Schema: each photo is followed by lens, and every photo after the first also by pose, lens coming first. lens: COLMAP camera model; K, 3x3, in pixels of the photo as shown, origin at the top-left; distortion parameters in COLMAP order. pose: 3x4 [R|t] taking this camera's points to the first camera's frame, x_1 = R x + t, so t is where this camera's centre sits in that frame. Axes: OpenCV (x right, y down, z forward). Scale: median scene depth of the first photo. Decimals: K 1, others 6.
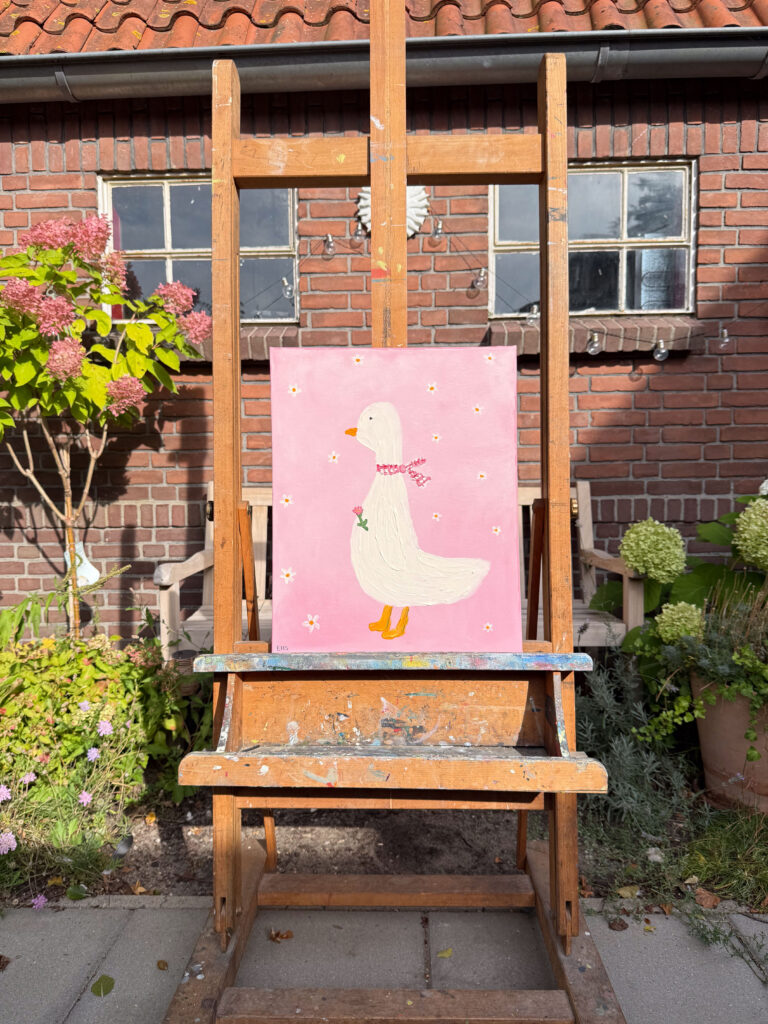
lens RADIAL K [[717.7, 0, 384.0], [0, 717.7, 512.0], [0, 0, 1]] dist [0.088530, -0.126702]
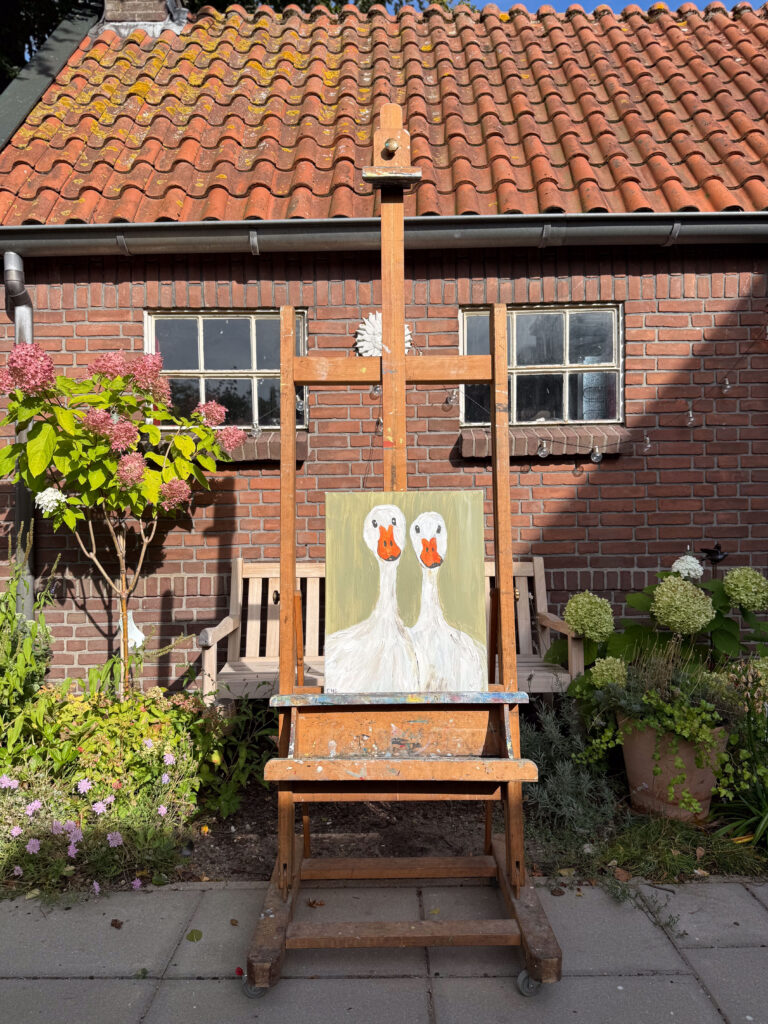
lens RADIAL K [[717.7, 0, 384.0], [0, 717.7, 512.0], [0, 0, 1]] dist [0.088530, -0.126702]
pose [[0.999429, -0.001127, 0.033756, -0.045848], [0.003606, 0.997290, -0.073483, -0.047243], [-0.033582, 0.073563, 0.996725, -0.349523]]
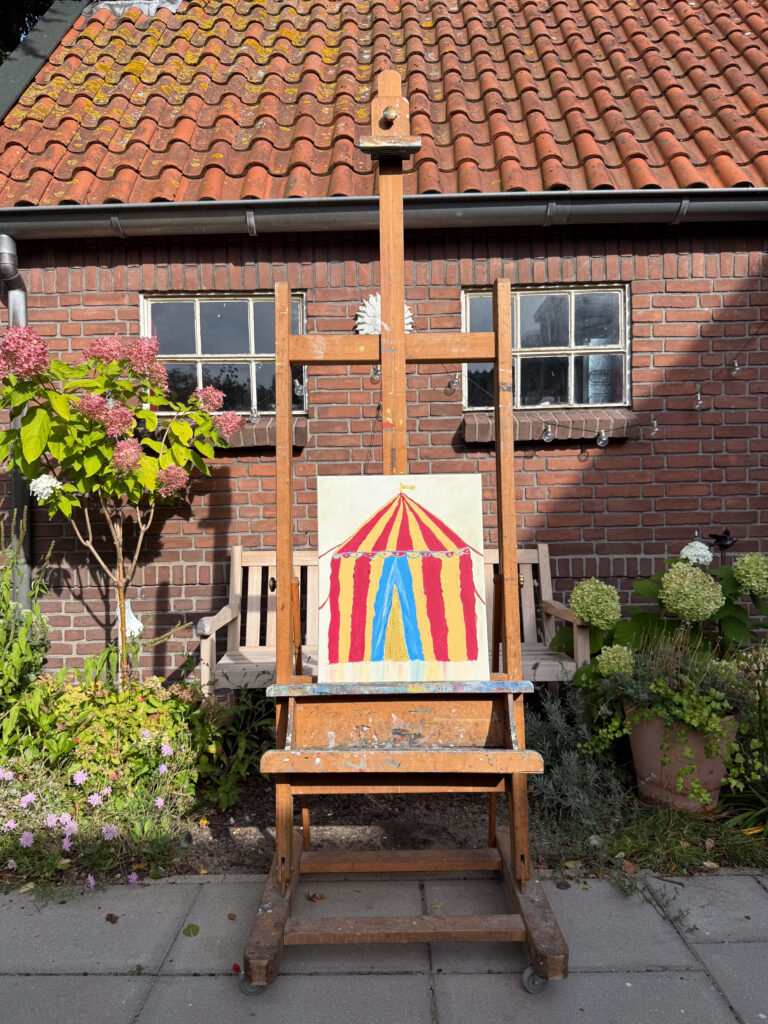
lens RADIAL K [[717.7, 0, 384.0], [0, 717.7, 512.0], [0, 0, 1]] dist [0.088530, -0.126702]
pose [[0.999580, -0.005938, 0.028360, -0.038794], [0.007601, 0.998234, -0.058914, -0.042210], [-0.027960, 0.059104, 0.997860, -0.314978]]
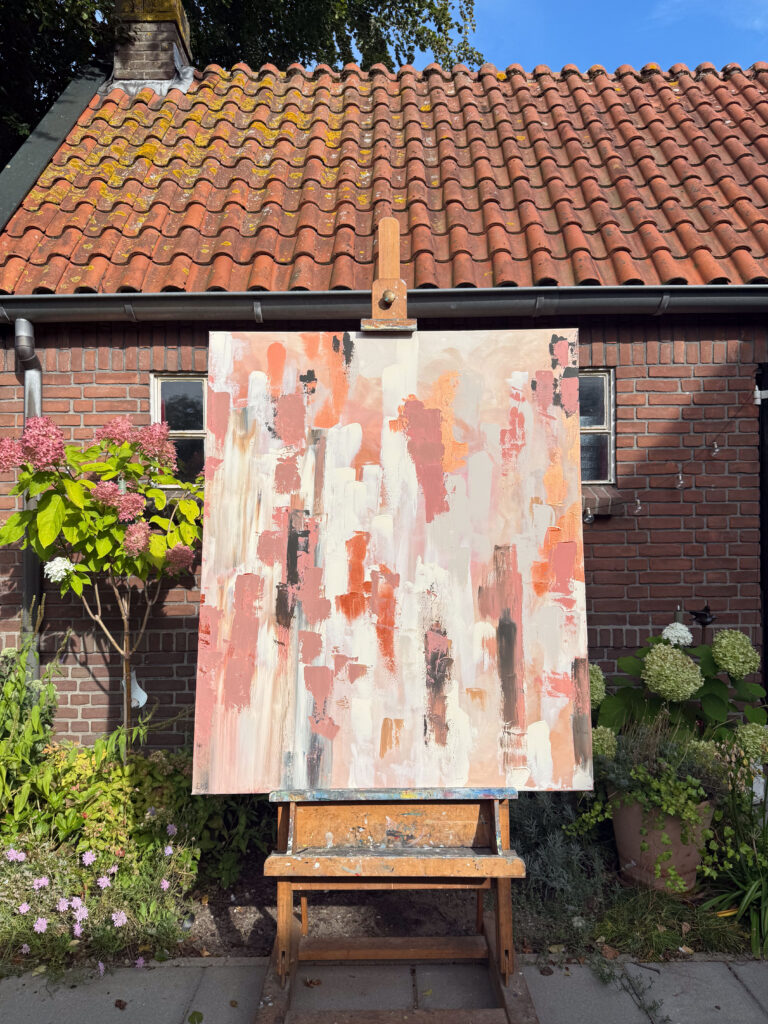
lens RADIAL K [[717.7, 0, 384.0], [0, 717.7, 512.0], [0, 0, 1]] dist [0.088530, -0.126702]
pose [[0.999422, 0.004079, 0.033764, -0.042516], [-0.000957, 0.995761, -0.091972, -0.166779], [-0.033996, 0.091886, 0.995189, -0.410729]]
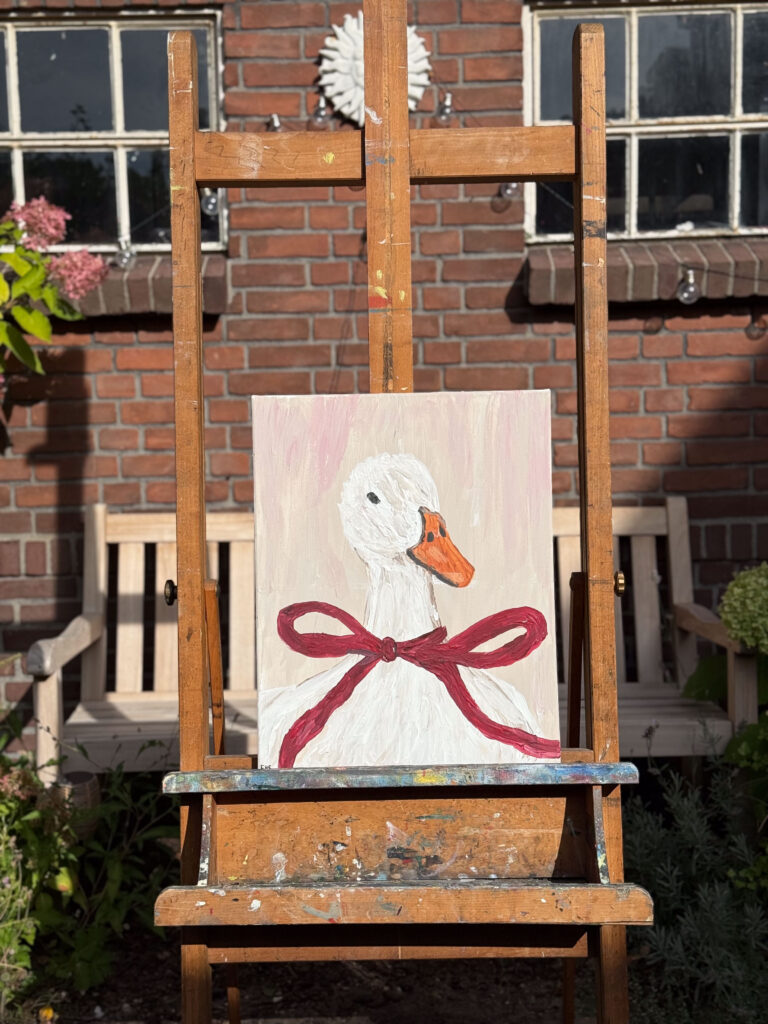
lens RADIAL K [[1431.8, 0, 384.3], [0, 1431.8, 502.0], [0, 0, 1]] dist [0.125816, -0.062709]
pose [[0.999441, -0.011586, 0.031355, -0.035456], [0.011446, 0.999924, 0.004636, -0.074266], [-0.031406, -0.004275, 0.999498, -0.415254]]
